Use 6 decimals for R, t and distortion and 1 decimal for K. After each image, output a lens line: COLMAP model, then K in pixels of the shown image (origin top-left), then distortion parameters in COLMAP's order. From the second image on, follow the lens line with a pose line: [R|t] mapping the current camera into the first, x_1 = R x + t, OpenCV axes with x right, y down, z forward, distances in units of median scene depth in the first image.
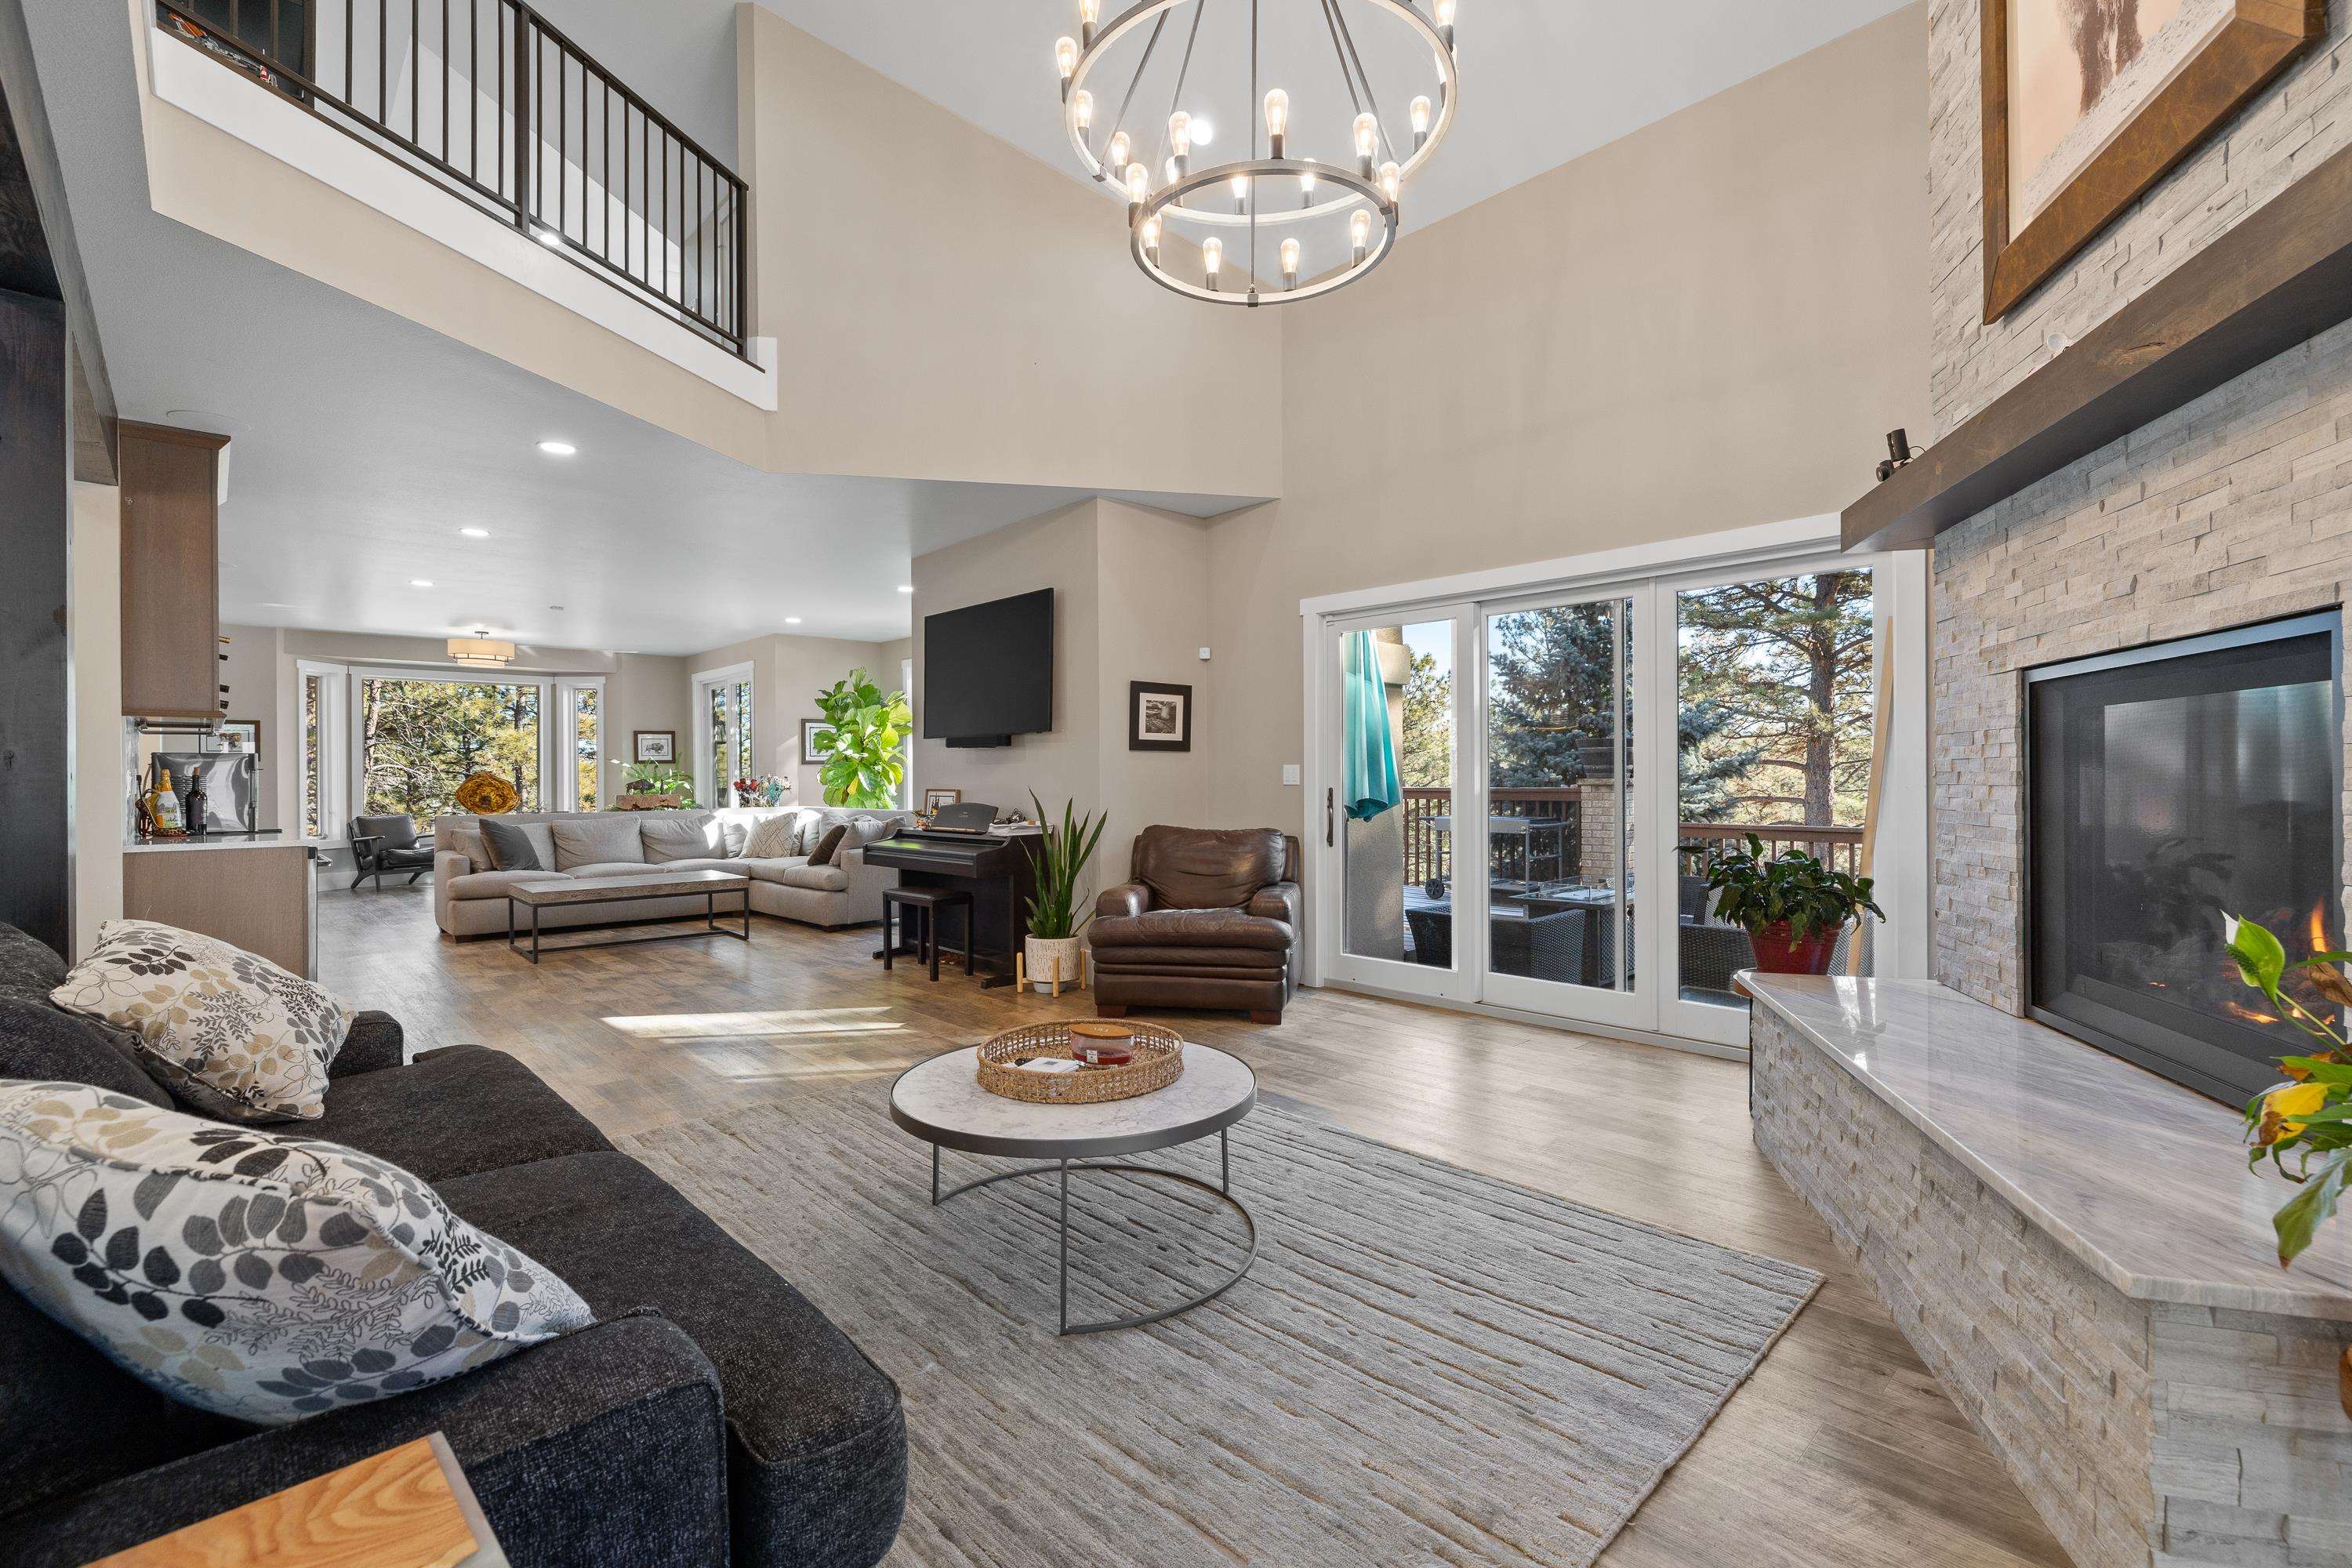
lens RADIAL K [[1009.9, 0, 1181.2], [0, 1009.9, 772.9], [0, 0, 1]] dist [0.003253, 0.000365]
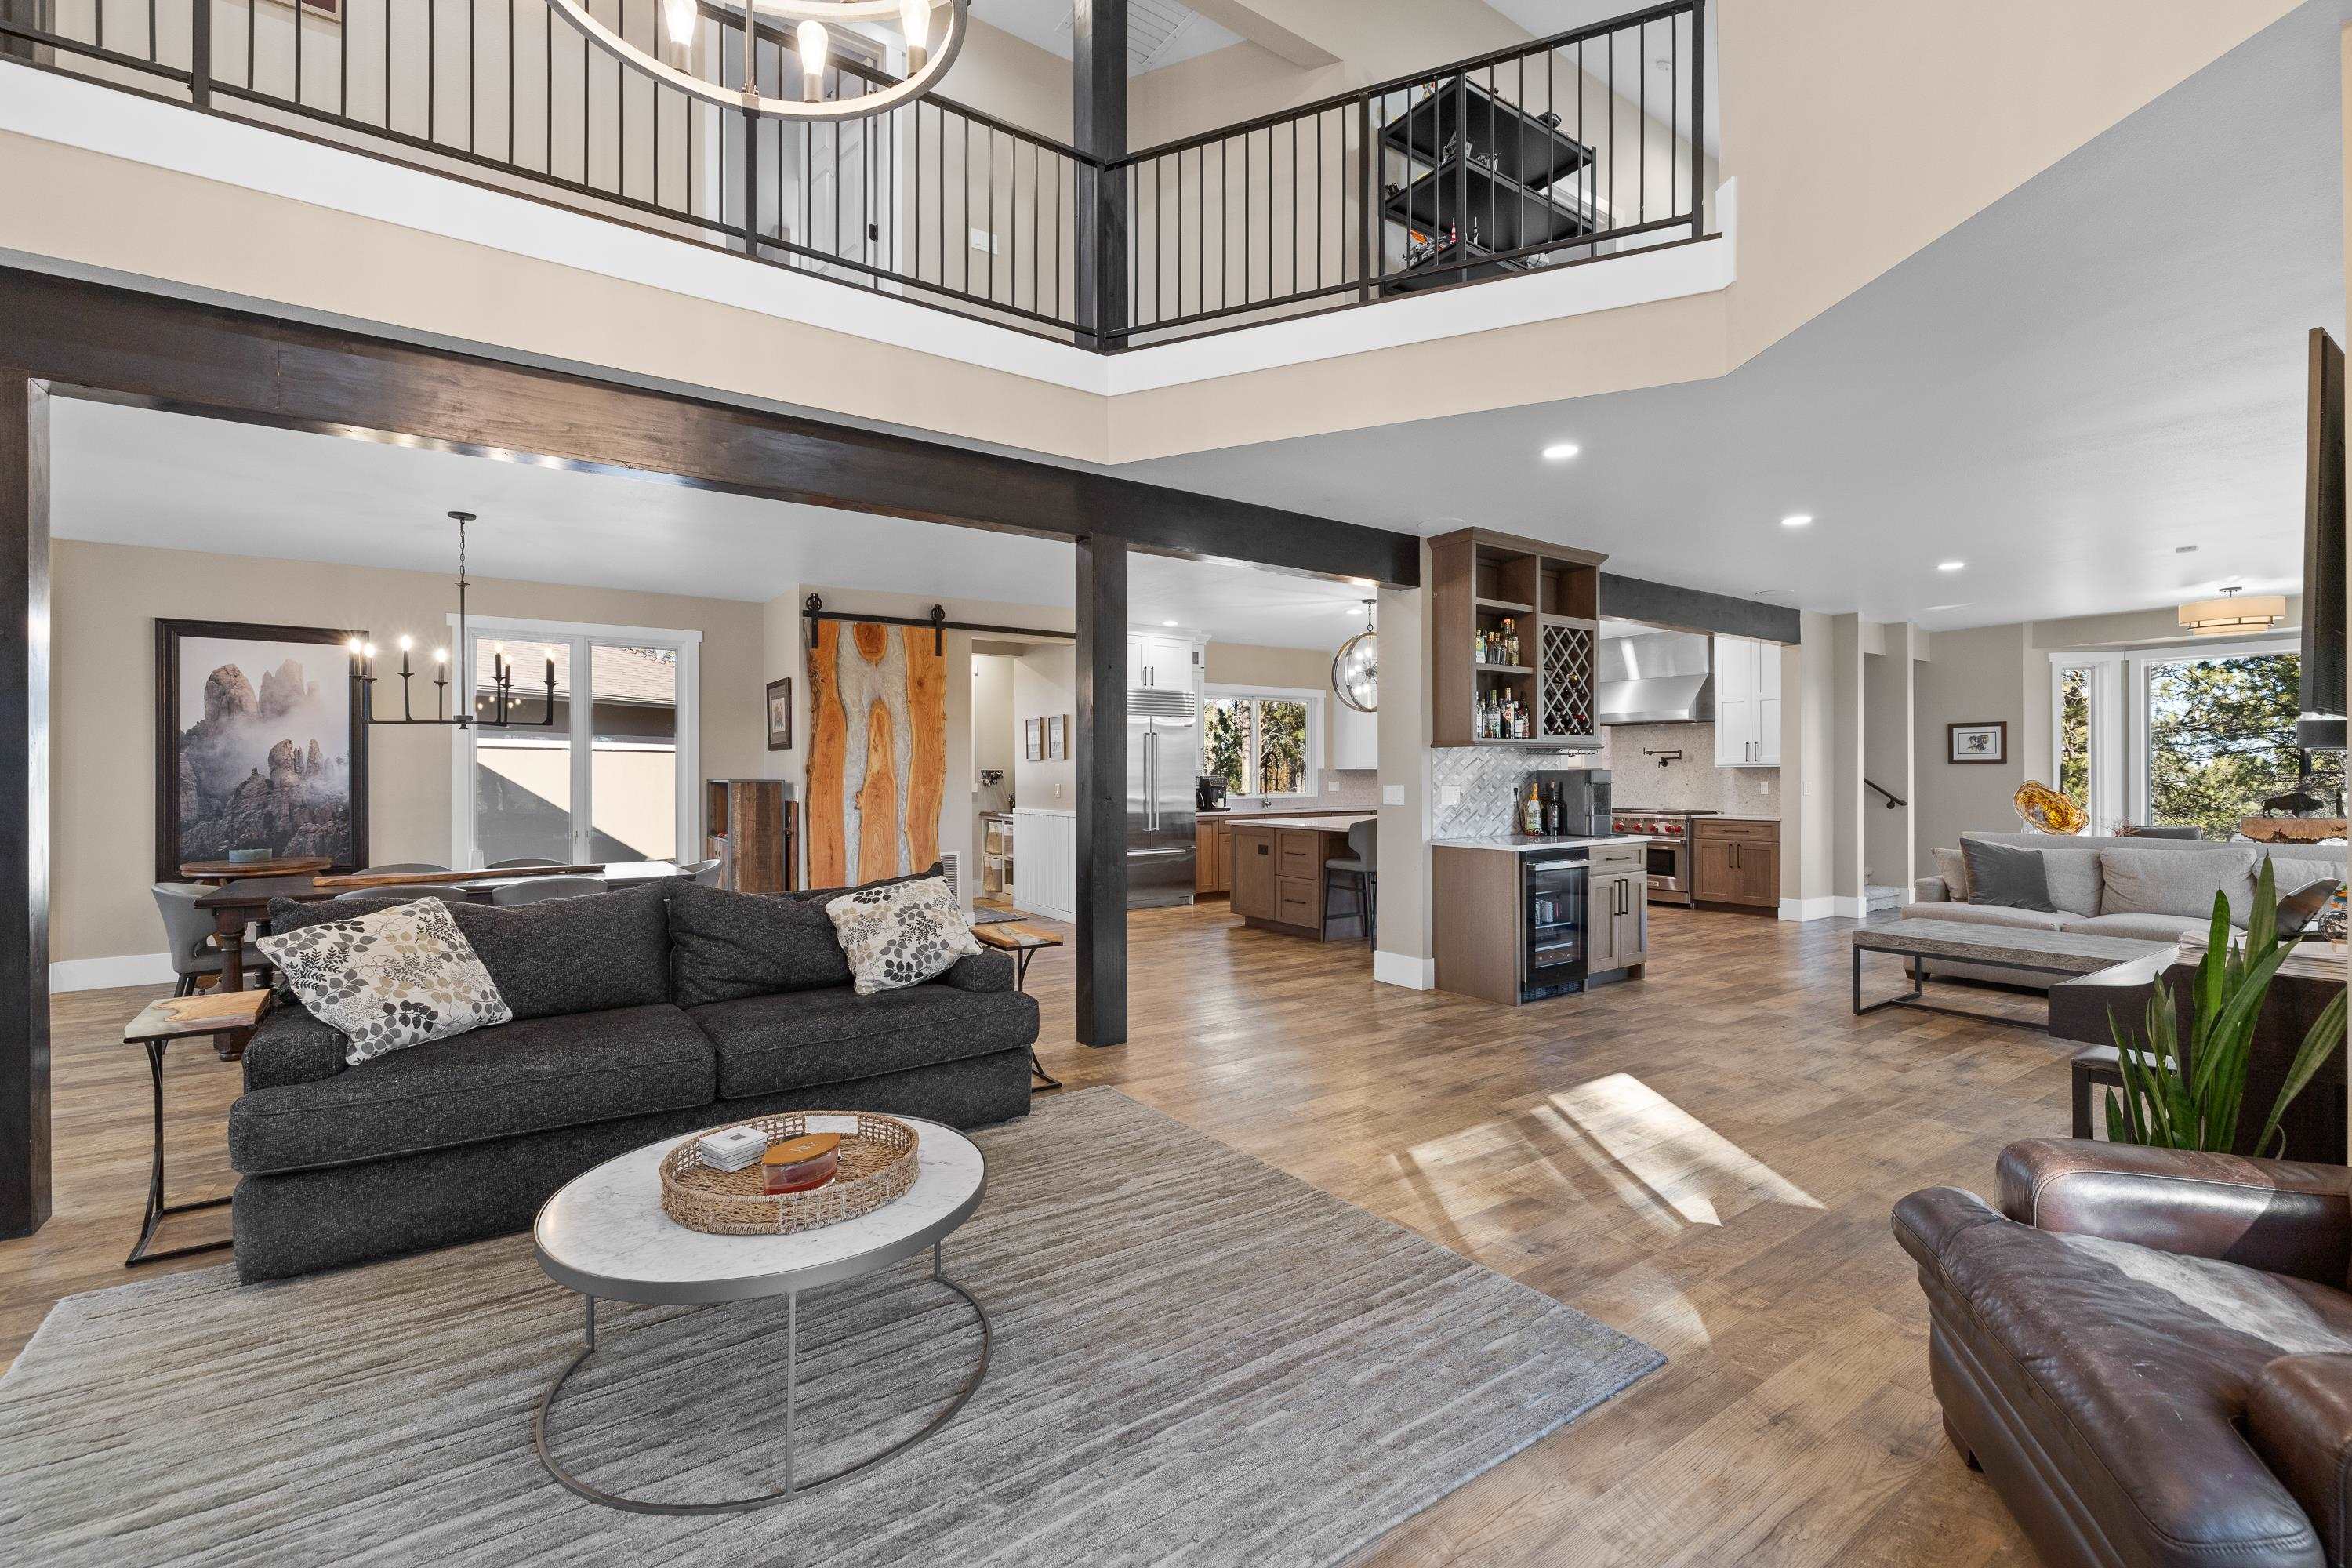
lens RADIAL K [[1009.9, 0, 1181.2], [0, 1009.9, 772.9], [0, 0, 1]] dist [0.003253, 0.000365]
pose [[-0.159432, 0.005461, -0.987194, 0.237483], [0.007883, 0.999960, 0.004258, -0.017385], [0.987177, -0.007103, -0.159469, 0.500953]]
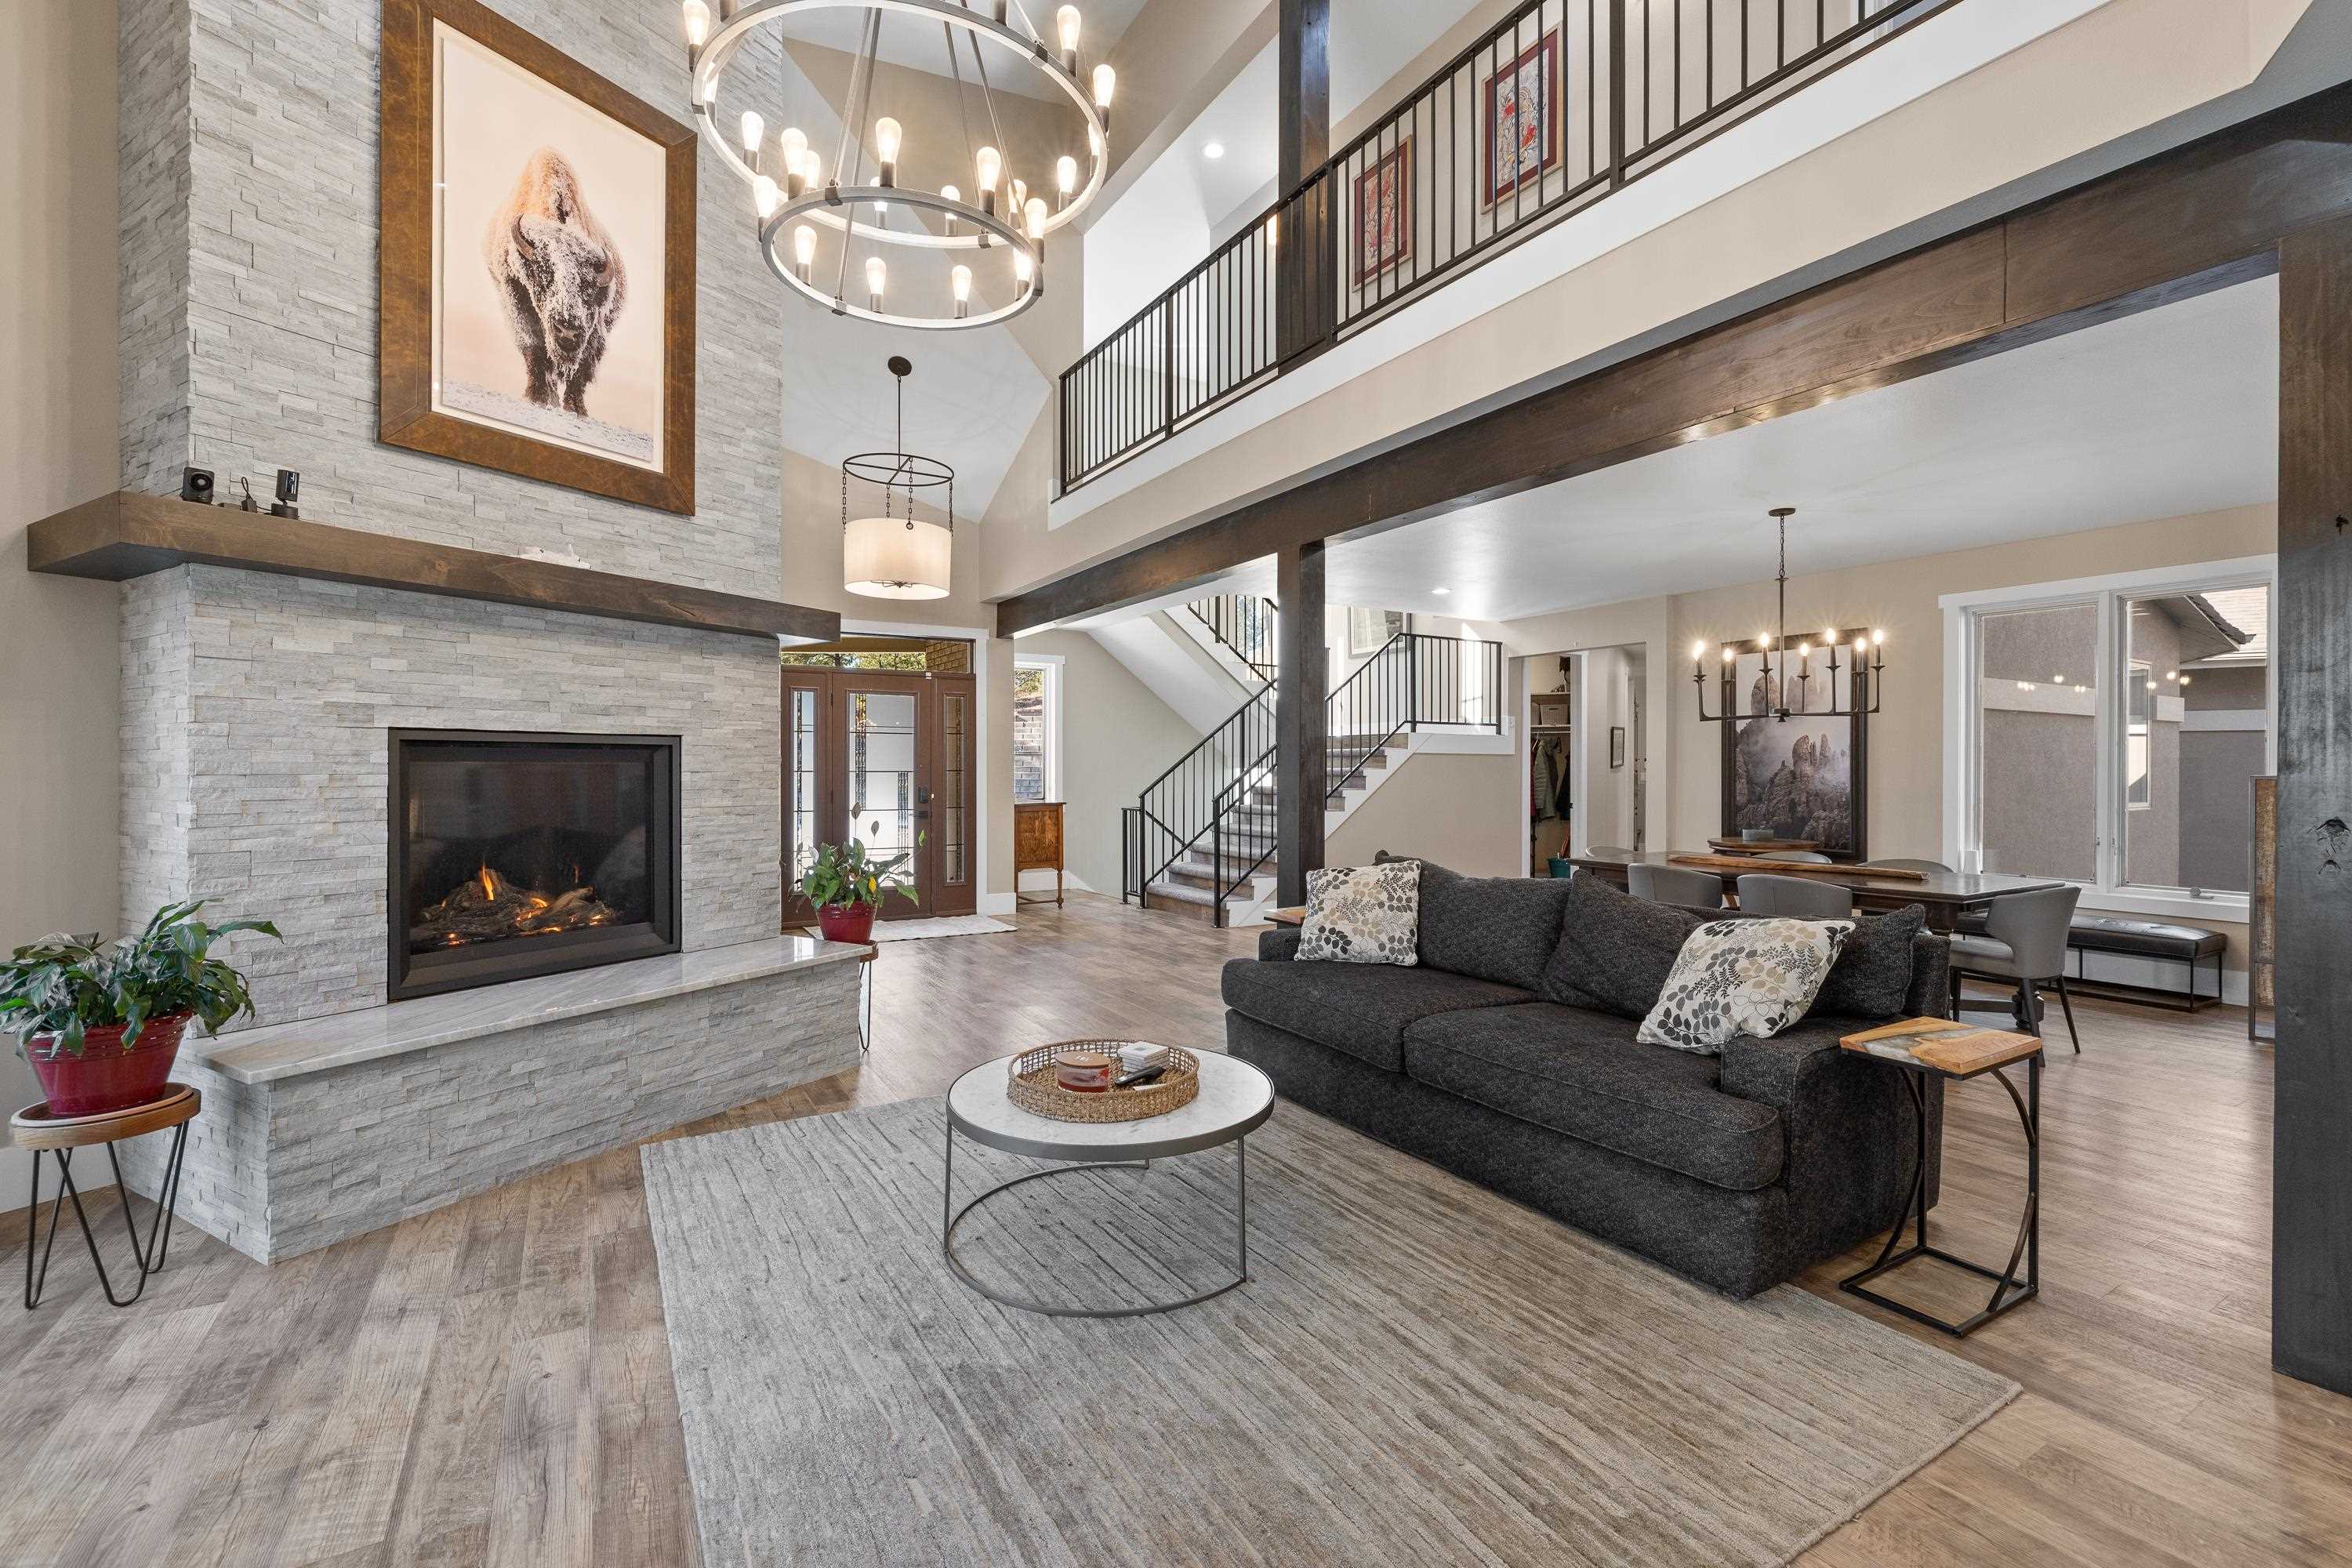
lens RADIAL K [[1009.9, 0, 1181.2], [0, 1009.9, 772.9], [0, 0, 1]] dist [0.003253, 0.000365]
pose [[-0.975173, 0.005167, 0.221383, -0.144093], [0.005158, 0.999987, -0.000618, -0.014372], [-0.221383, 0.000539, -0.975187, 0.698607]]
